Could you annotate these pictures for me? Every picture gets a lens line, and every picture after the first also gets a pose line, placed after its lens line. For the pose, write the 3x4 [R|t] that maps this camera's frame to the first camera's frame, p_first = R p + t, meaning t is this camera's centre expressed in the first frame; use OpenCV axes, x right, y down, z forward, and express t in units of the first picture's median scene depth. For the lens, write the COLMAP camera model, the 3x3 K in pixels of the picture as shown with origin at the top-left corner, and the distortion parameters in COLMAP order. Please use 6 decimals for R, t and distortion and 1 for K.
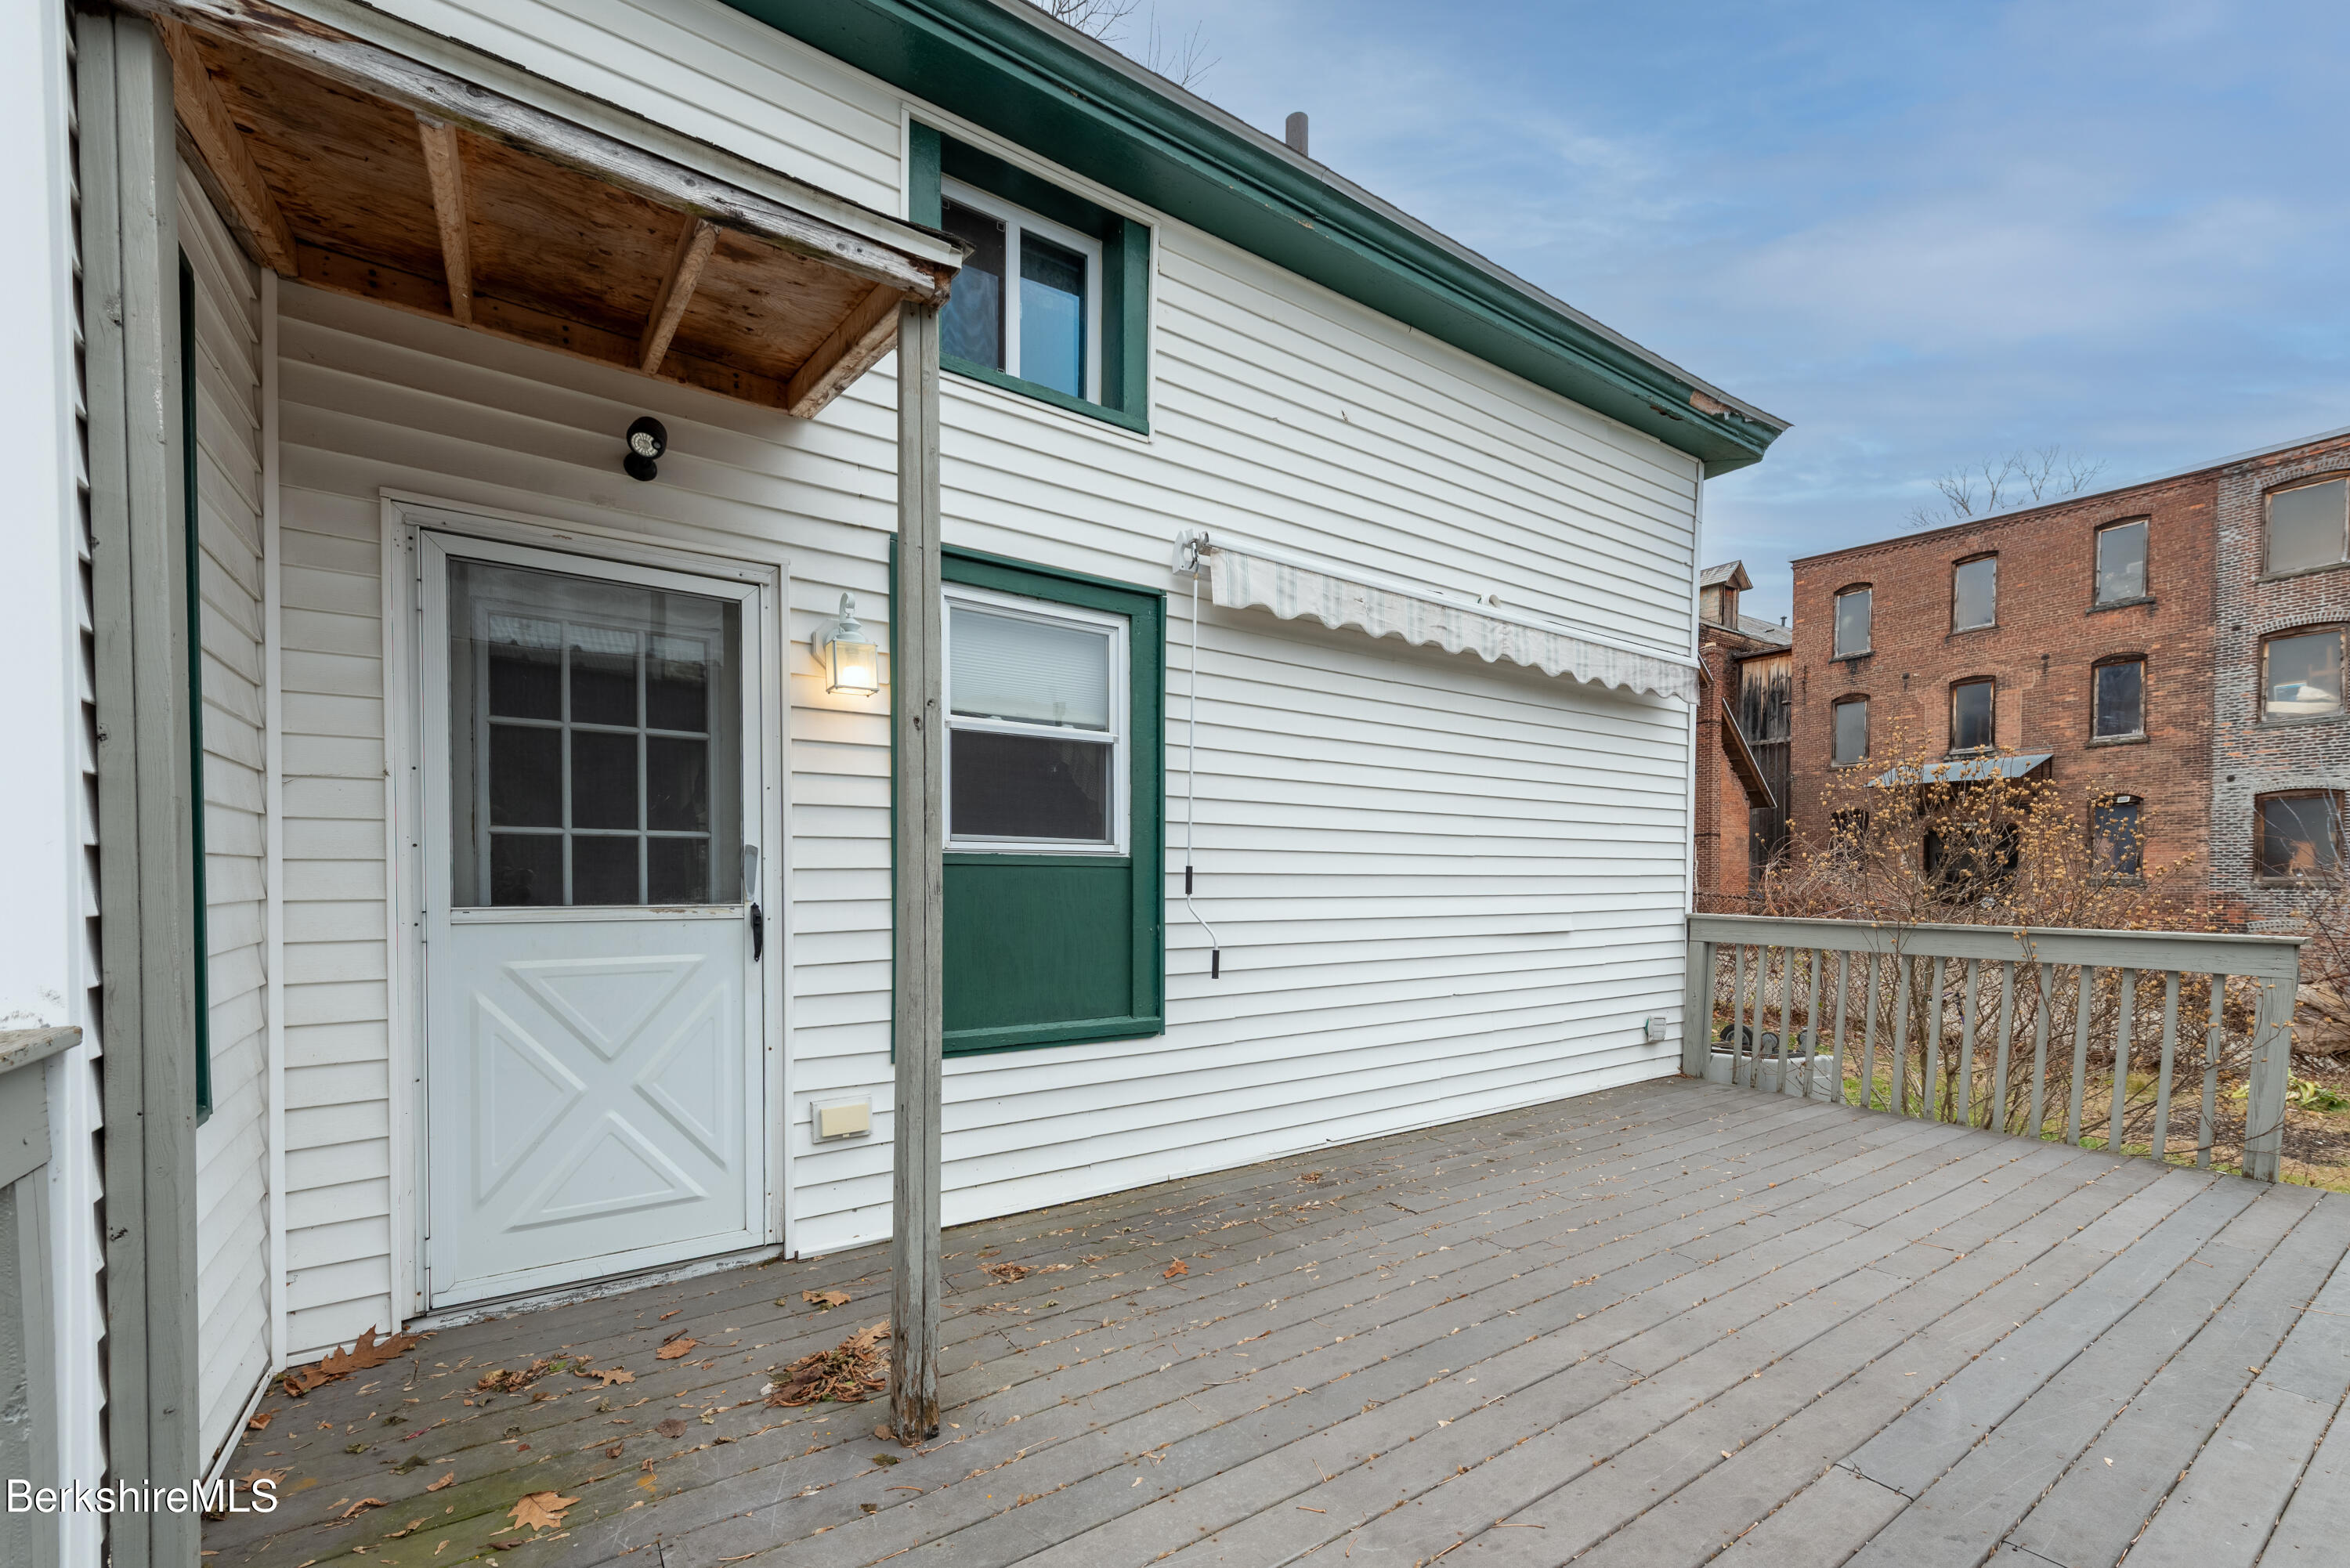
lens RADIAL K [[960.0, 0, 1175.0], [0, 960.0, 784.0], [0, 0, 1]] dist [0.018176, -0.006754]
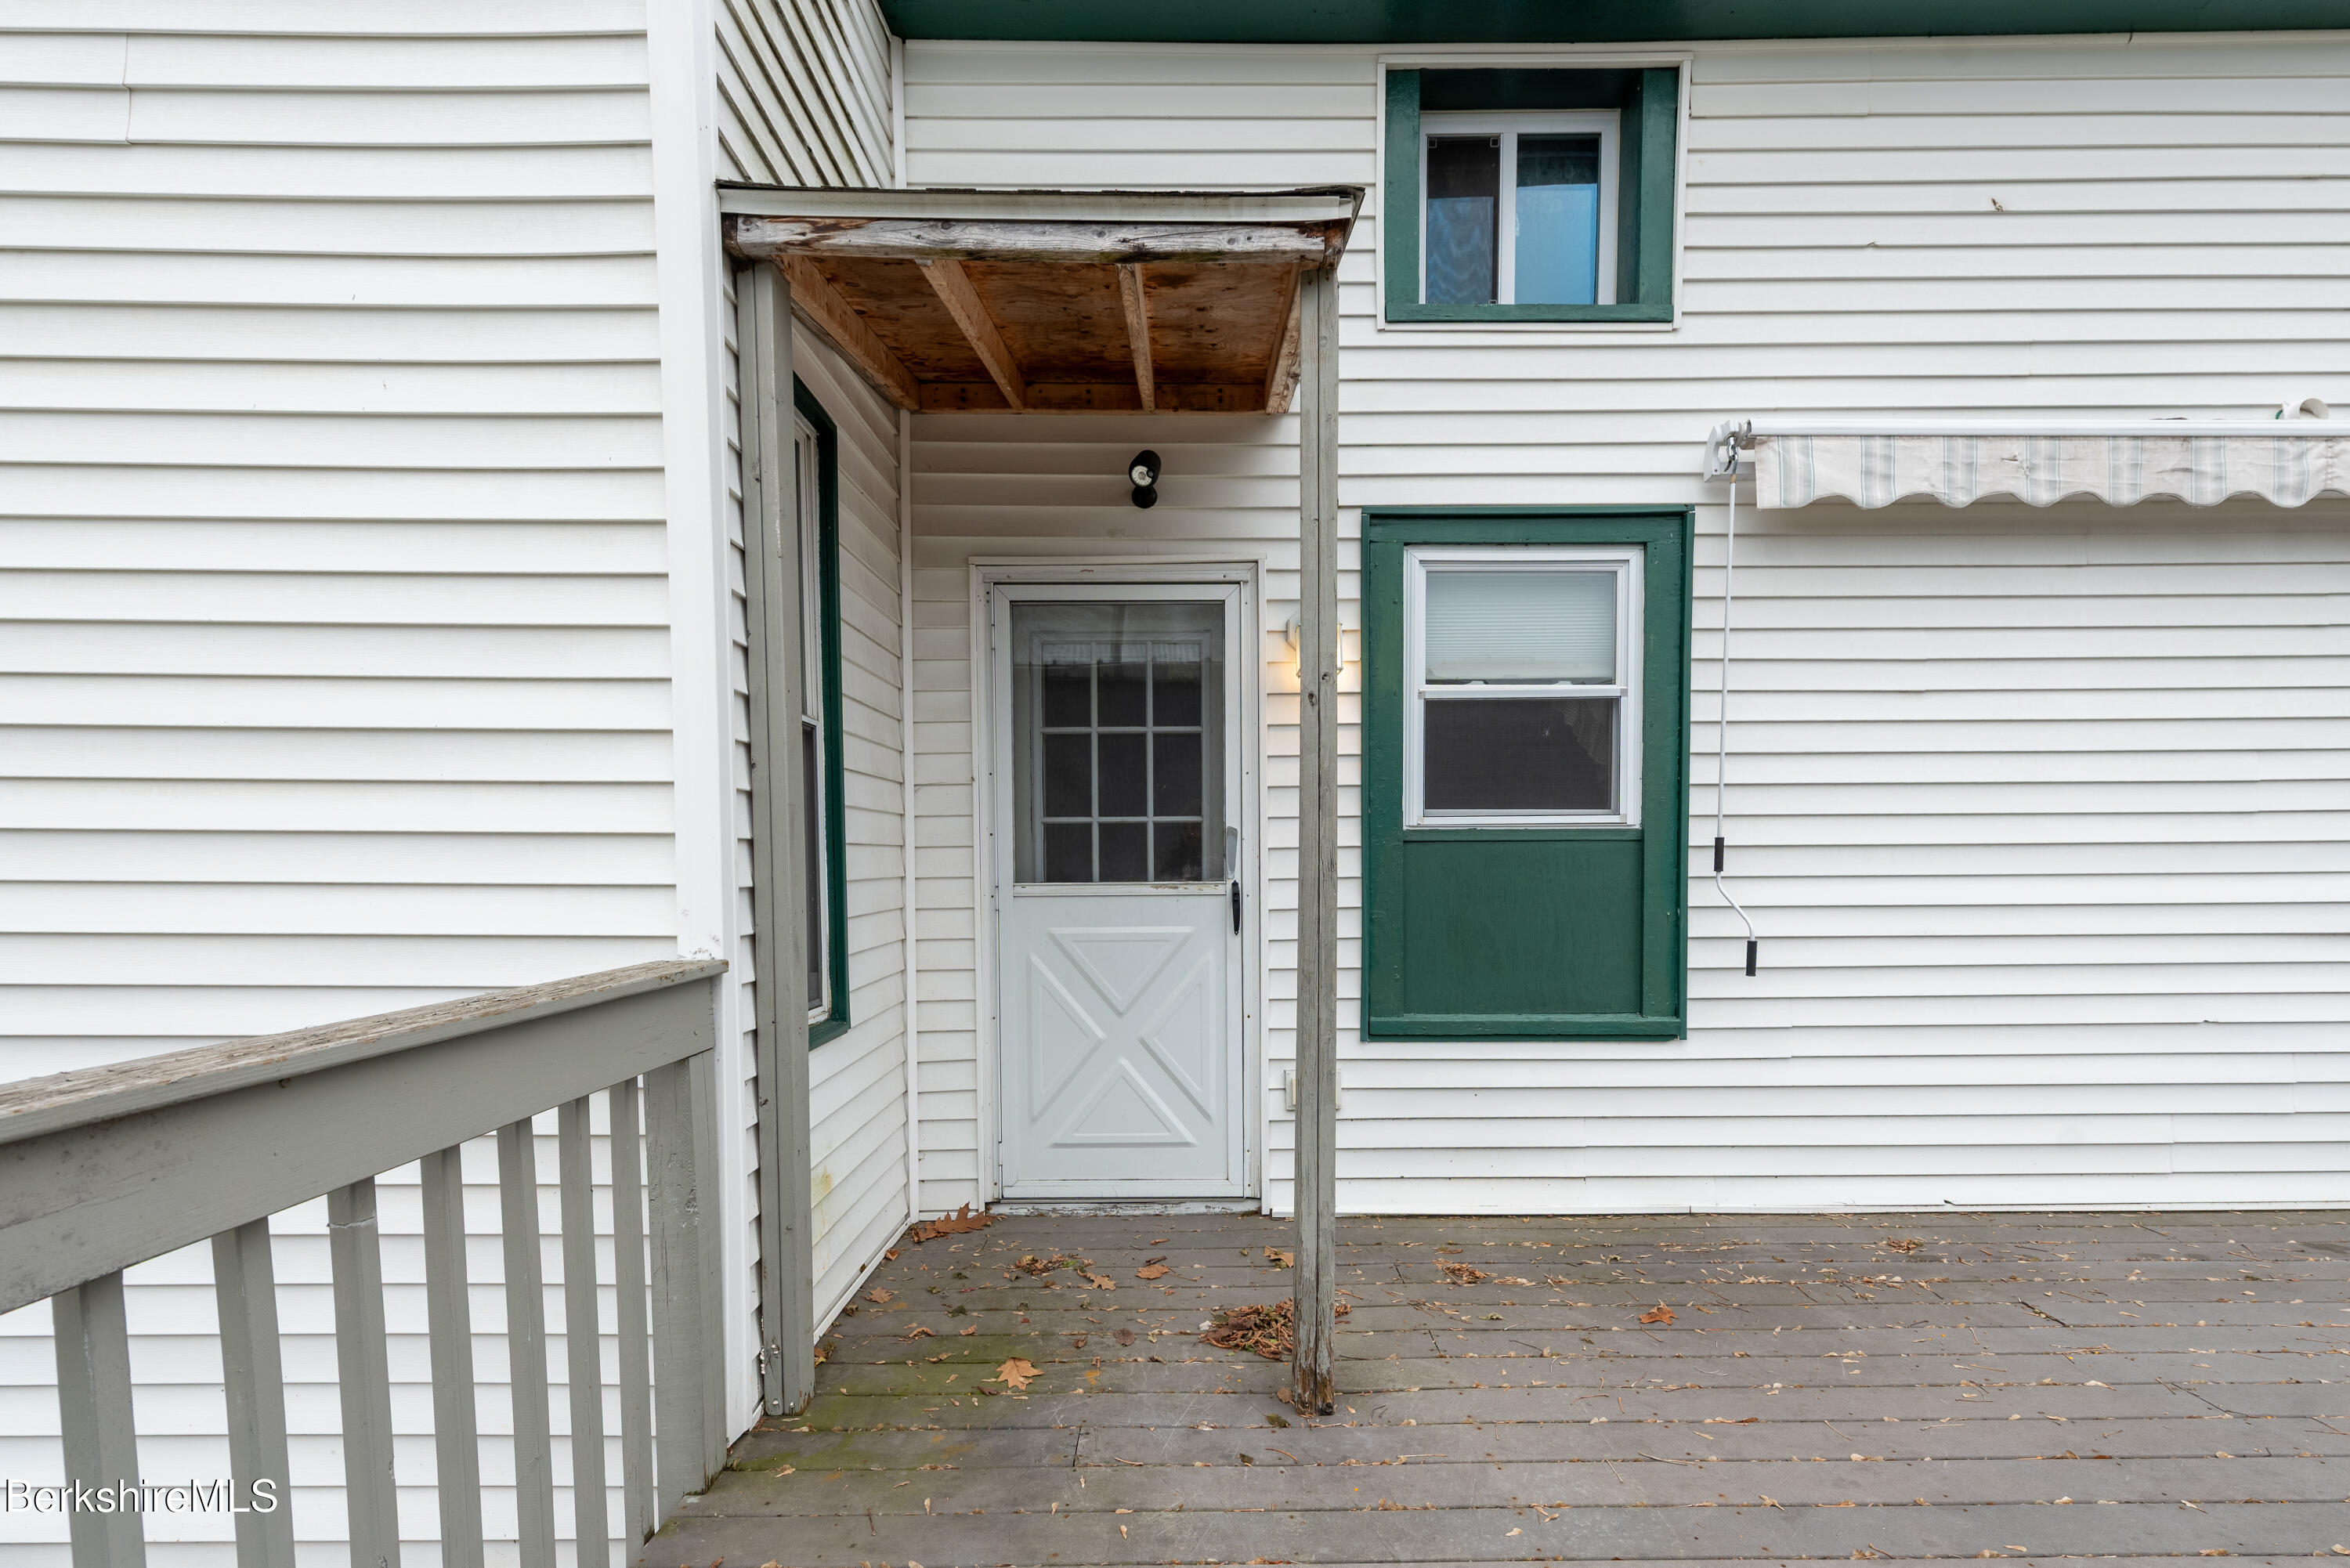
lens RADIAL K [[989.7, 0, 1182.5], [0, 989.7, 789.9], [0, 0, 1]] dist [0.017431, -0.006080]
pose [[0.827898, -0.050255, -0.558622, 0.143986], [0.066370, 0.997758, 0.008603, 0.009768], [0.556938, -0.044198, 0.829378, 0.059816]]
